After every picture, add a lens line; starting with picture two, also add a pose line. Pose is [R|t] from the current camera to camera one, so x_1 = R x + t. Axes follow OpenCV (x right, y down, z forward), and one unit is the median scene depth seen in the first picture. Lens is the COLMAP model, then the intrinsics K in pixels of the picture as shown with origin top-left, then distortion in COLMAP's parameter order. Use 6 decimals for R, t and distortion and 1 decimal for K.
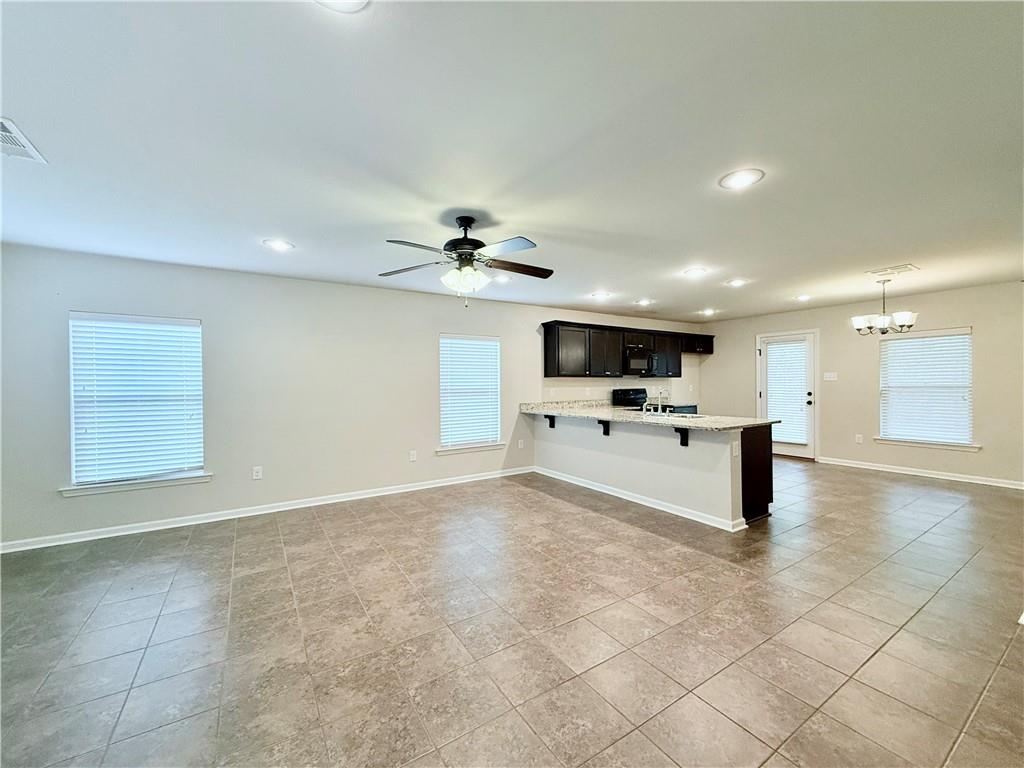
lens RADIAL K [[408.8, 0, 512.0], [0, 408.8, 384.0], [0, 0, 1]] dist [0.000384, -0.000032]
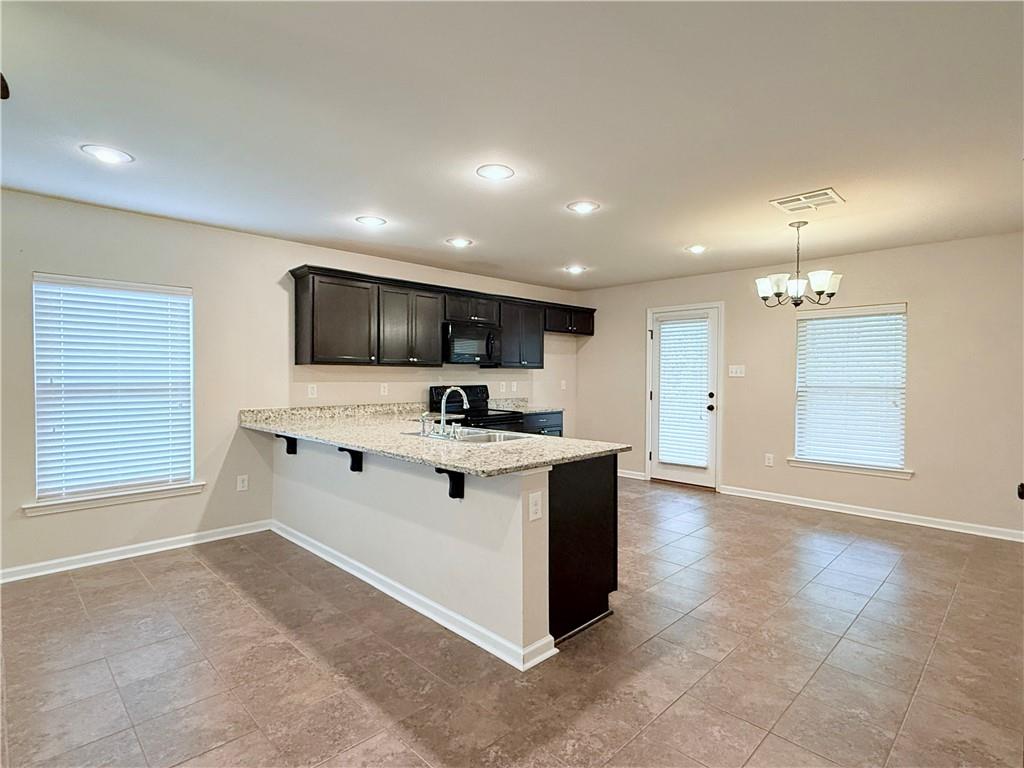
lens RADIAL K [[523.1, 0, 512.0], [0, 523.1, 384.0], [0, 0, 1]] dist [0.000572, 0.000463]
pose [[0.977829, 0.009301, 0.209200, 0.234338], [-0.012478, 0.999826, 0.013873, -0.003293], [-0.209035, -0.016175, 0.977774, 0.223191]]
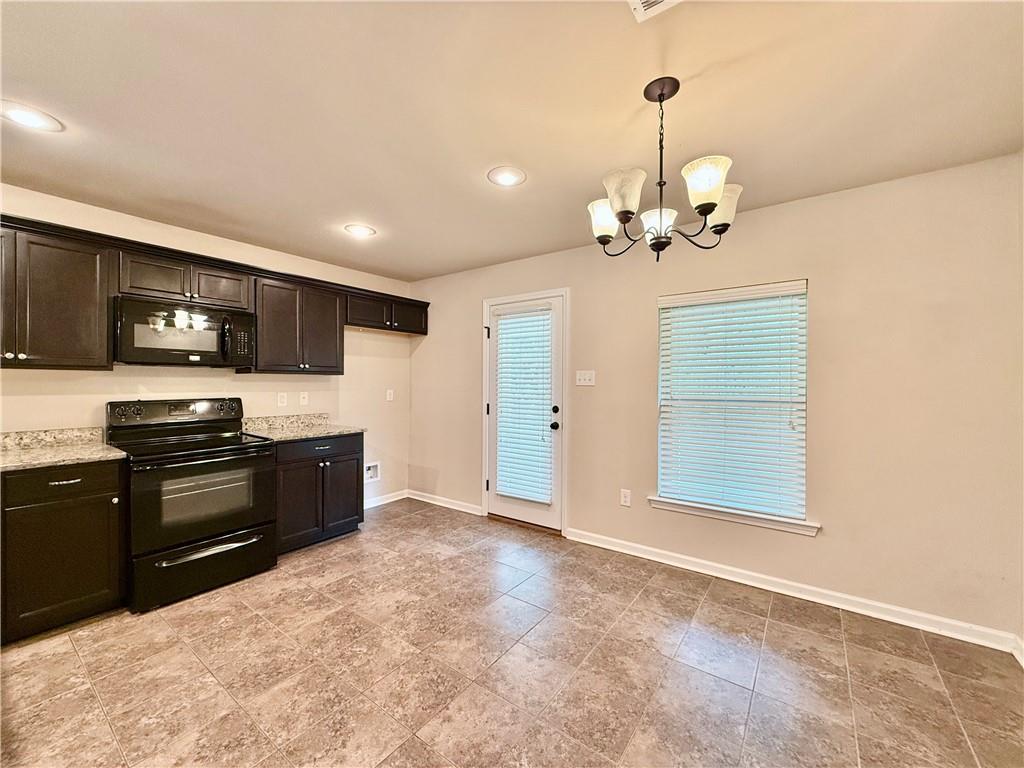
lens RADIAL K [[408.8, 0, 512.0], [0, 408.8, 384.0], [0, 0, 1]] dist [0.000384, -0.000032]
pose [[0.932841, 0.012078, 0.360086, 0.539444], [-0.011964, 0.999925, -0.002544, -0.008067], [-0.360090, -0.001935, 0.932916, 0.583158]]
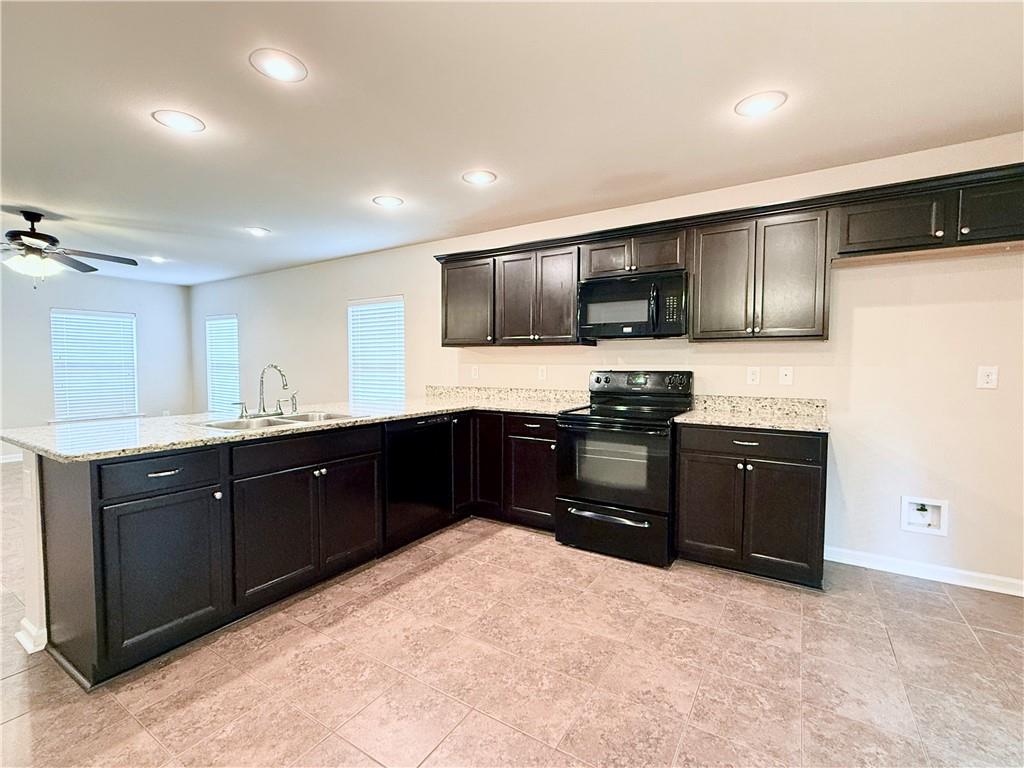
lens RADIAL K [[459.7, 0, 512.0], [0, 459.7, 384.0], [0, 0, 1]] dist [0.000169, -0.000157]
pose [[0.425041, 0.052438, -0.903654, 0.799628], [-0.007402, 0.998489, 0.054460, 0.000429], [0.905144, -0.016459, 0.424786, 0.799285]]
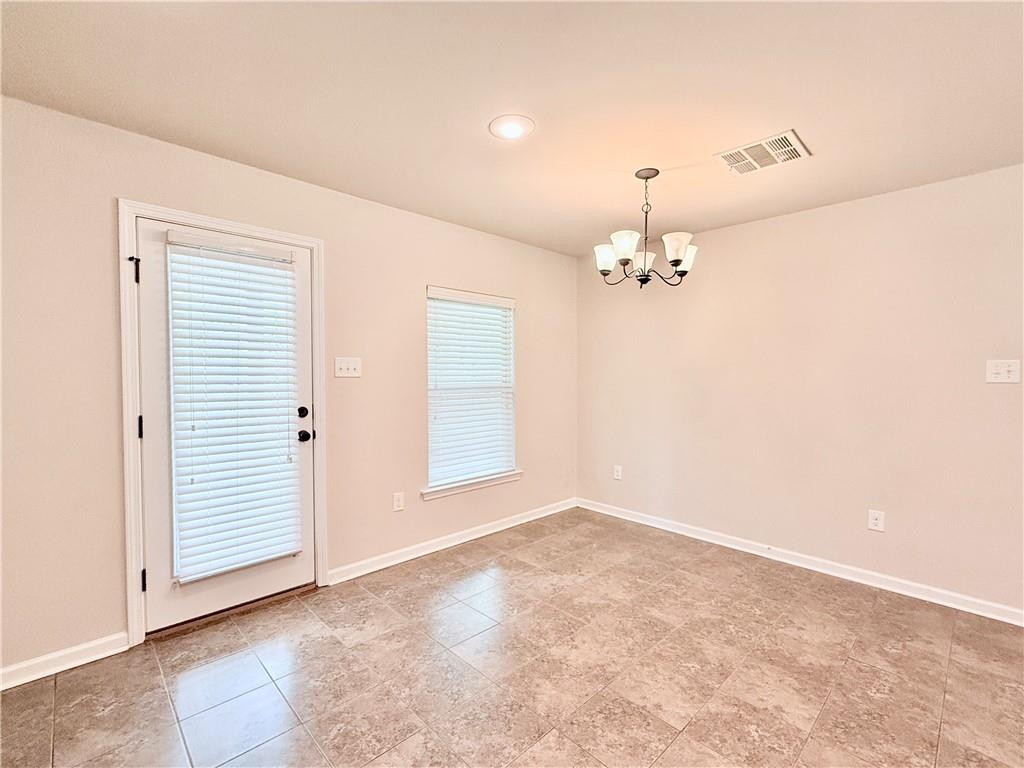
lens RADIAL K [[459.7, 0, 512.0], [0, 459.7, 384.0], [0, 0, 1]] dist [0.000169, -0.000157]
pose [[-0.198520, -0.017310, 0.979944, 0.319872], [-0.000463, 0.999846, 0.017568, -0.009596], [-0.980097, 0.003033, -0.198497, 1.006502]]
